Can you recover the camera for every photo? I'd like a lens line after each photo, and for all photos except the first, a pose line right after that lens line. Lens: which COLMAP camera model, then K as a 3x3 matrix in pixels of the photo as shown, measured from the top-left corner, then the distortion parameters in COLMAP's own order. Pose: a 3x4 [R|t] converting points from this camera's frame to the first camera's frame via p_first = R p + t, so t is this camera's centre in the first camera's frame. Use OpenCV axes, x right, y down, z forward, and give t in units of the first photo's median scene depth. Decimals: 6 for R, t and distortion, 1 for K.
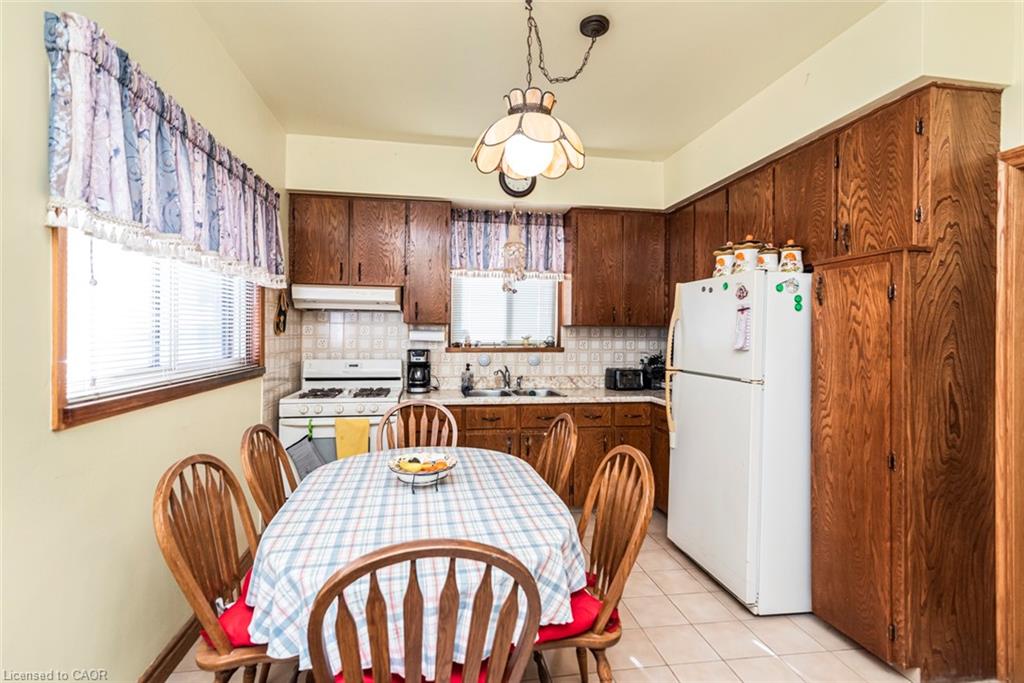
lens RADIAL K [[475.7, 0, 510.8], [0, 475.7, 334.5], [0, 0, 1]] dist [0.010788, 0.000218]
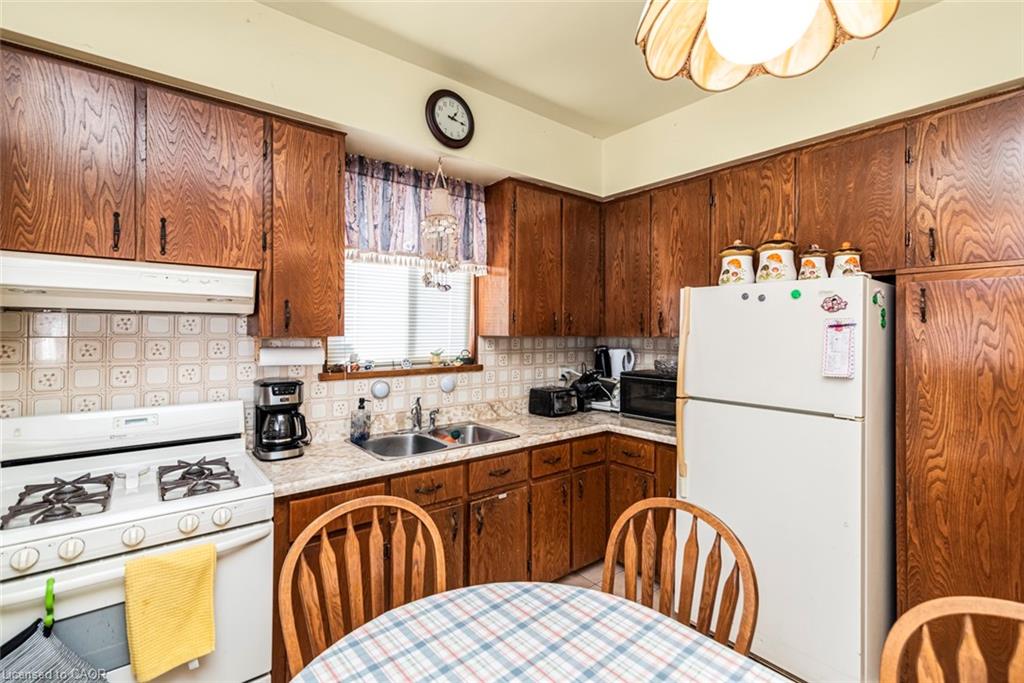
lens RADIAL K [[465.1, 0, 511.6], [0, 465.1, 330.1], [0, 0, 1]] dist [0.019040, -0.000294]
pose [[0.874643, -0.003224, 0.484757, -0.241240], [0.003777, 0.999993, -0.000163, -0.032137], [-0.484753, 0.001974, 0.874649, 0.401248]]
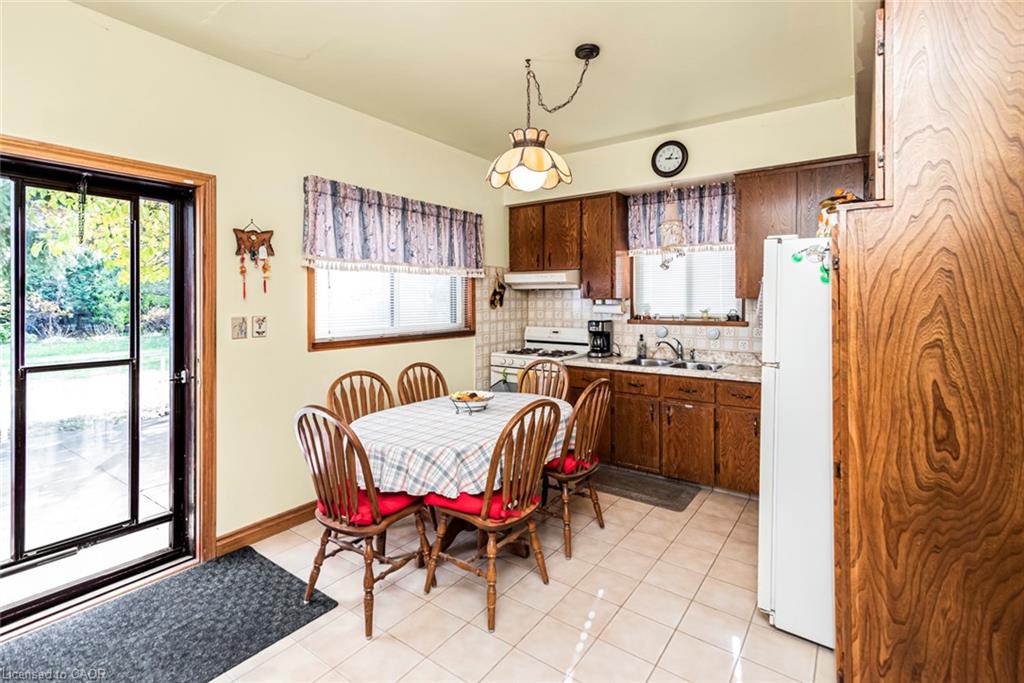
lens RADIAL K [[473.8, 0, 511.5], [0, 473.8, 302.8], [0, 0, 1]] dist [0.002961, 0.000018]
pose [[0.705885, -0.006025, -0.708301, 0.526873], [0.004231, 0.999982, -0.004290, -0.009450], [0.708314, 0.000031, 0.705897, 0.019825]]
